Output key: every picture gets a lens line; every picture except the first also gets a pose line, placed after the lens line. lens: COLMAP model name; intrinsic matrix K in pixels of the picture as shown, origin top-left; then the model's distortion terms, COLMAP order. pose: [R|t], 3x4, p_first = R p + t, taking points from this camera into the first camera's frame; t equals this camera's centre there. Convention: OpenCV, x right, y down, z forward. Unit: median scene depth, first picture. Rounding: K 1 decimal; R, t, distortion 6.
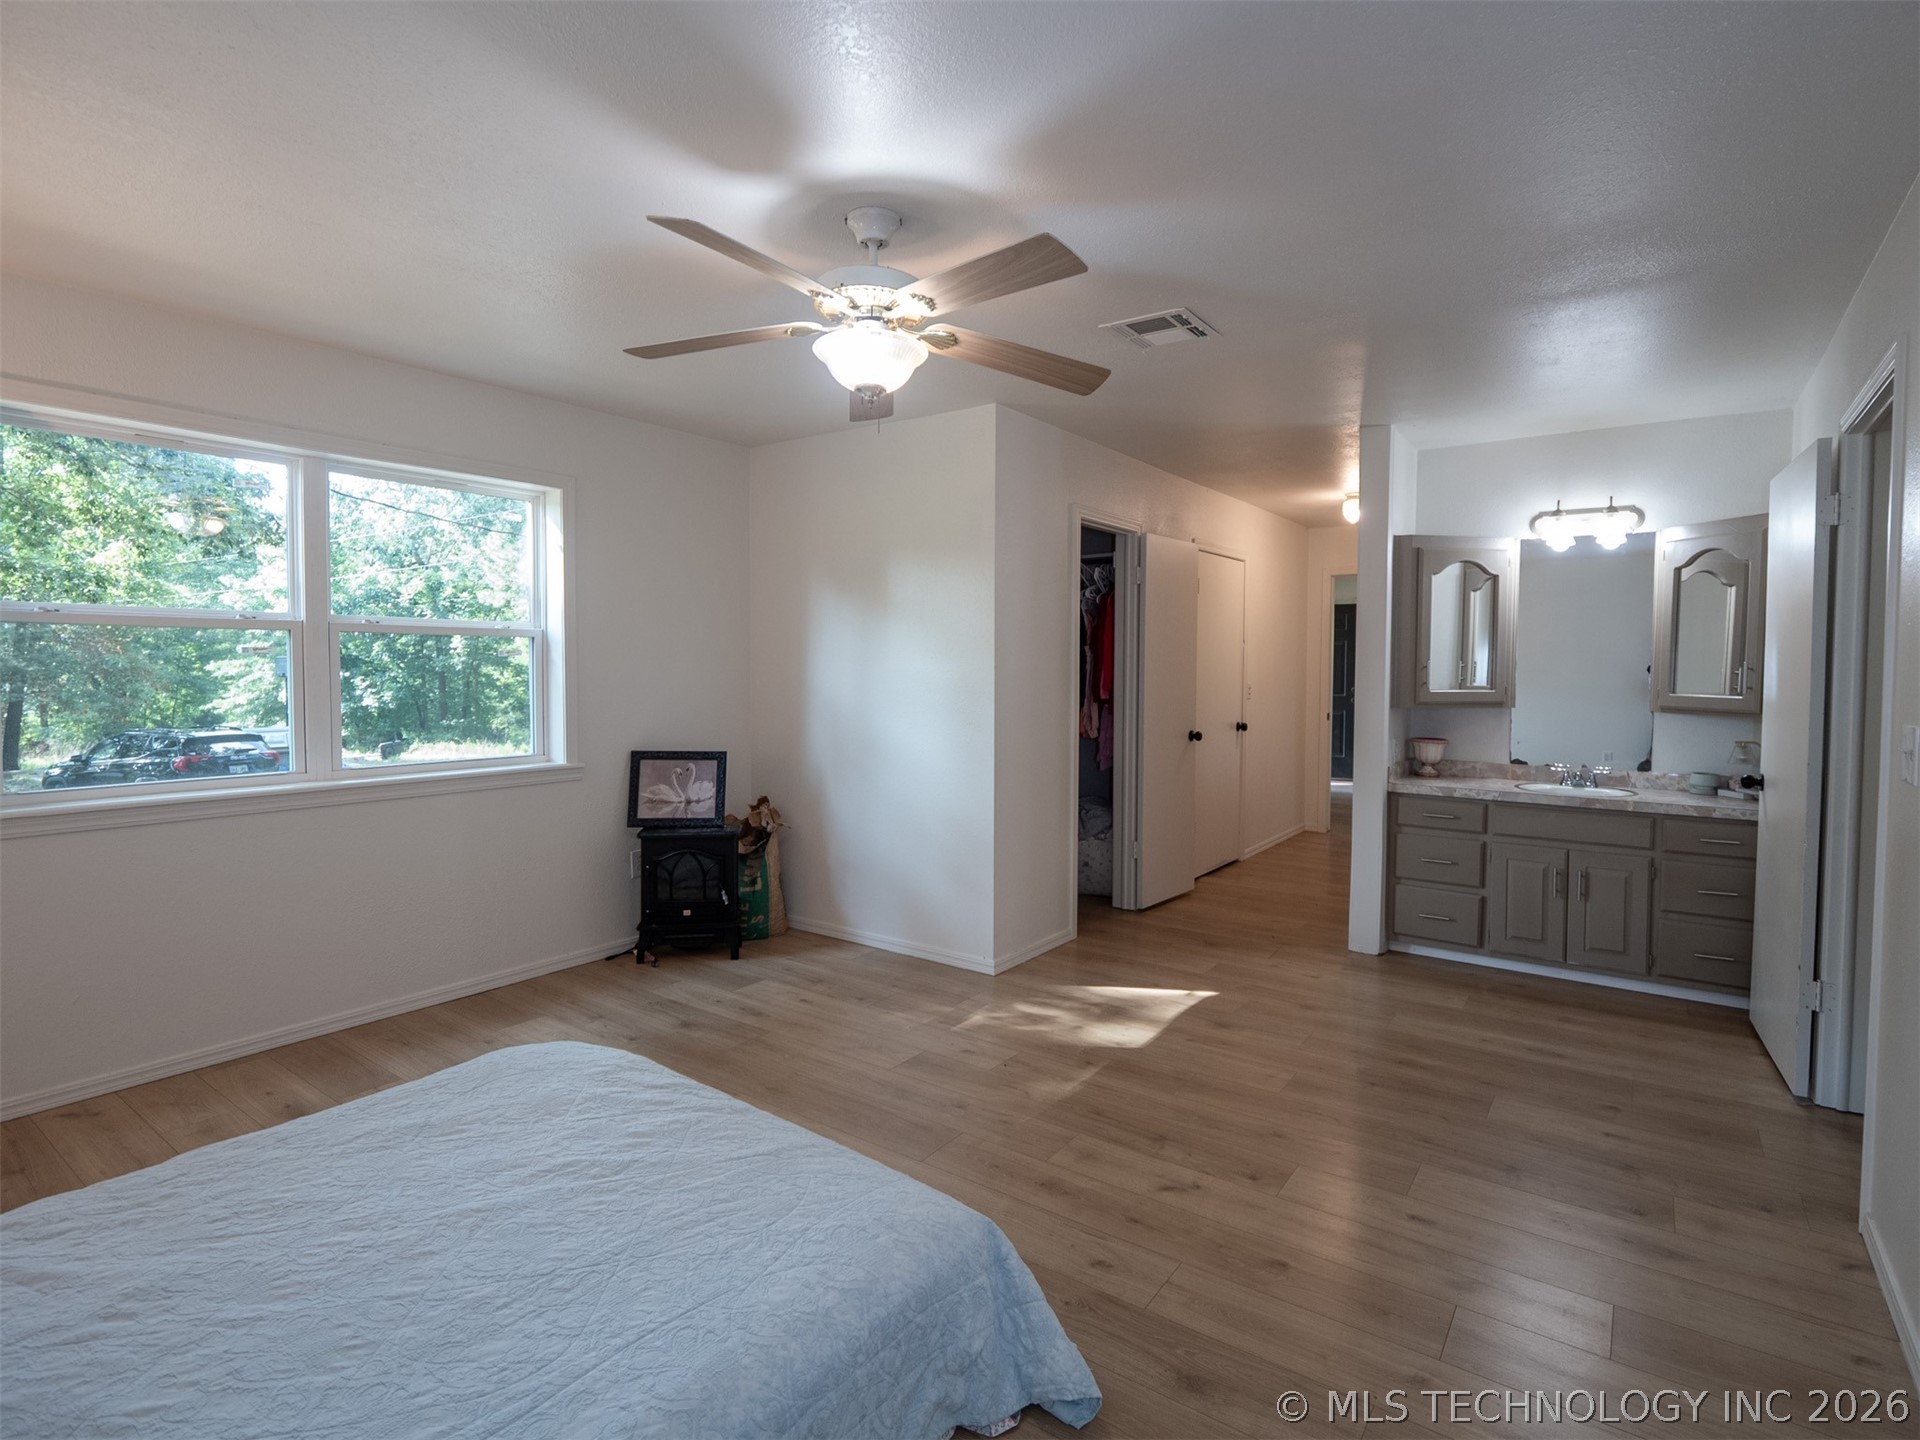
lens RADIAL K [[950.9, 0, 986.2], [0, 950.9, 700.6], [0, 0, 1]] dist [-0.013789, 0.000604]
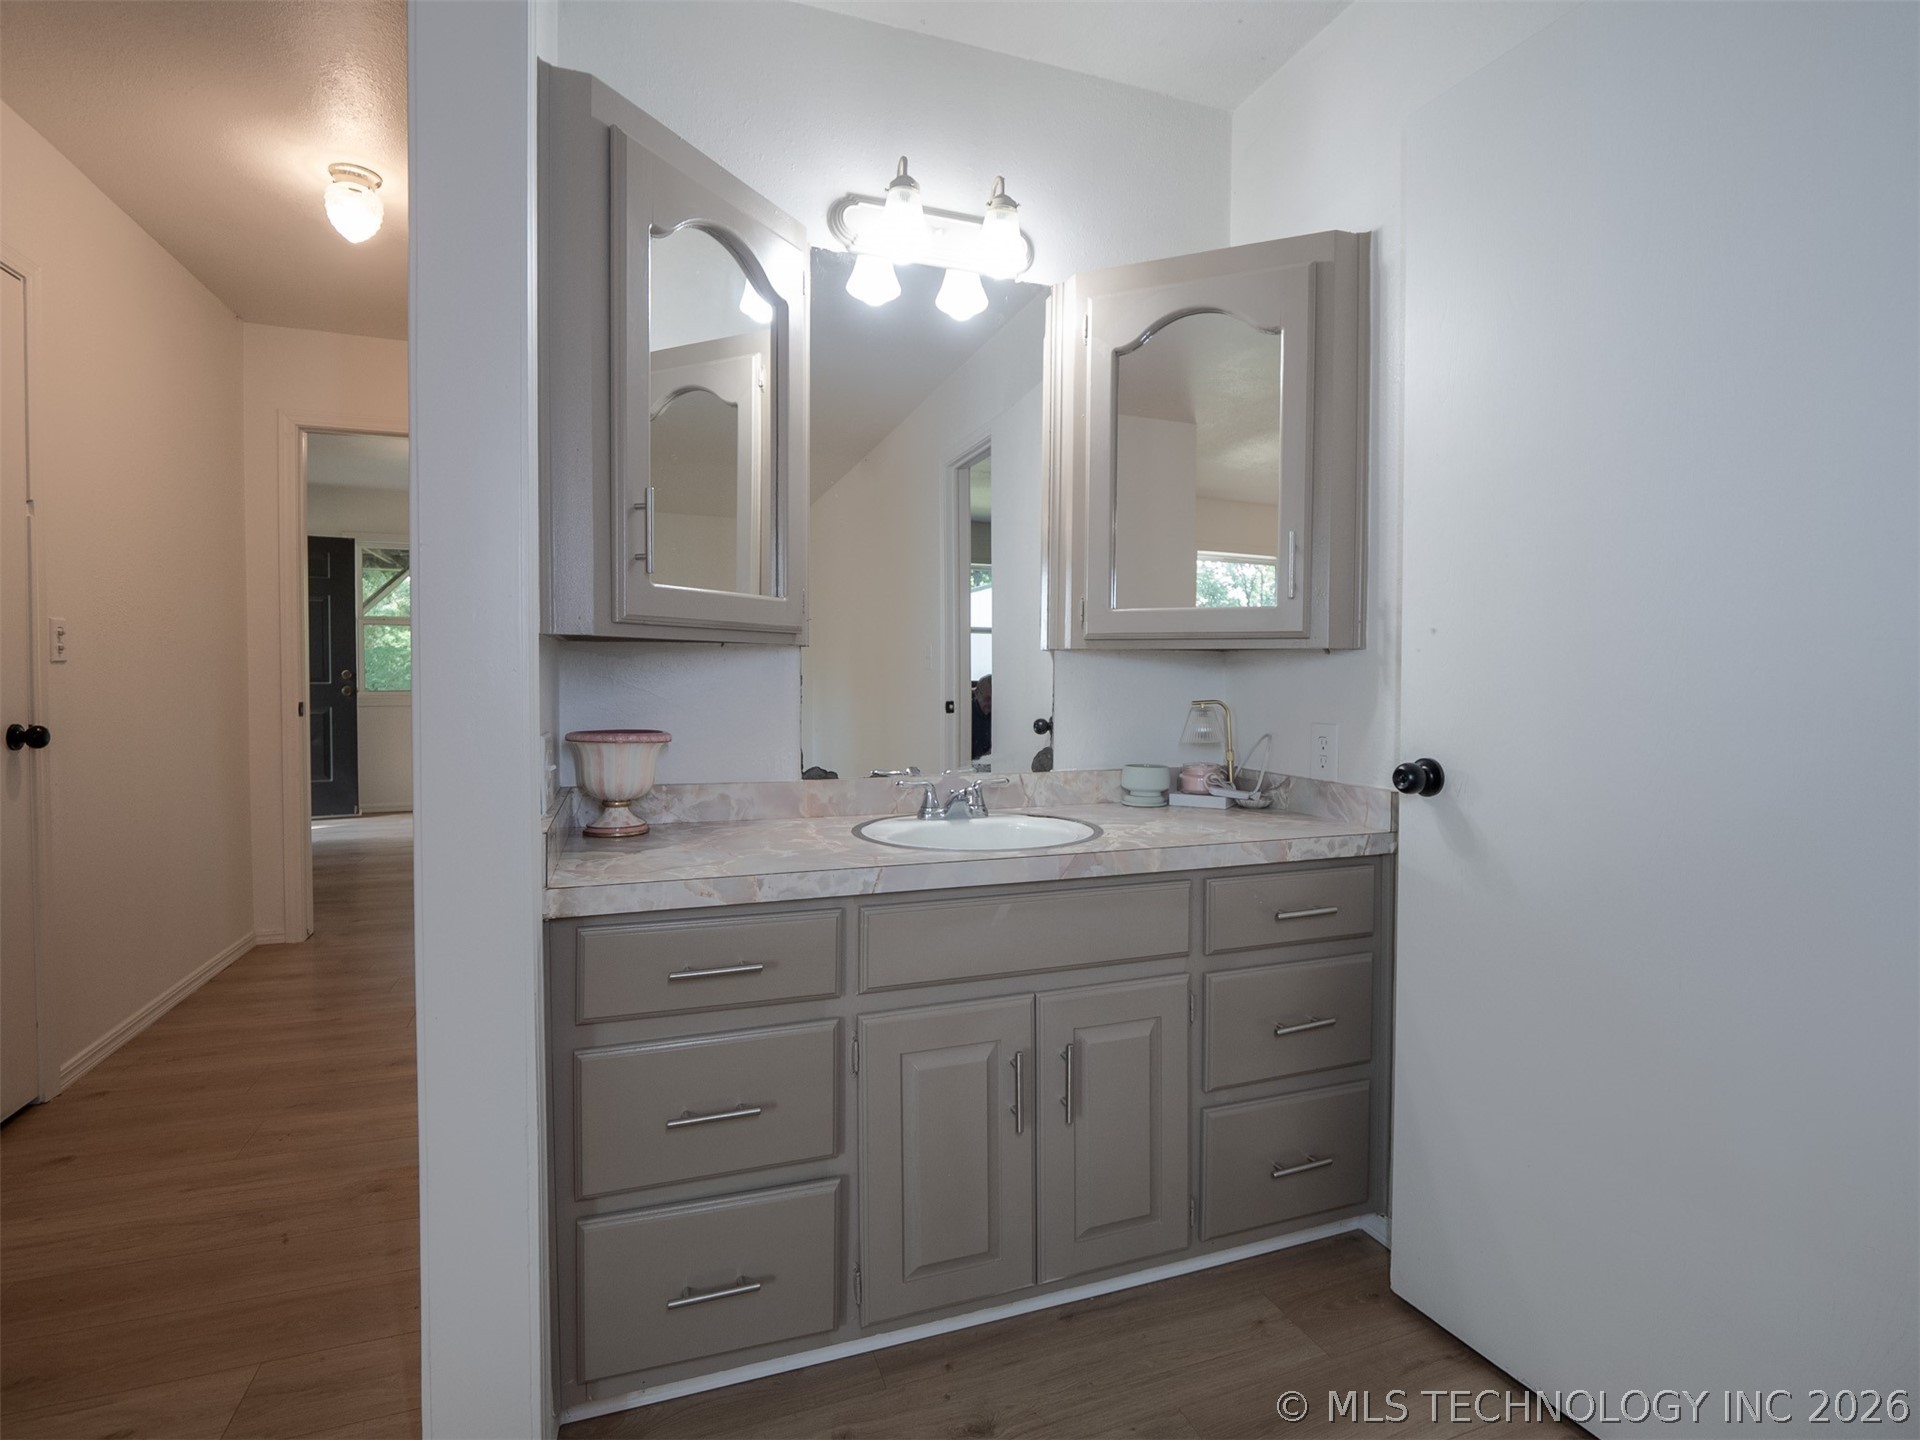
lens RADIAL K [[950.9, 0, 986.2], [0, 950.9, 700.6], [0, 0, 1]] dist [-0.013789, 0.000604]
pose [[0.562223, -0.028906, 0.826480, 0.292133], [0.030992, 0.999423, 0.013873, 0.032677], [-0.826405, 0.017815, 0.562794, 0.808624]]
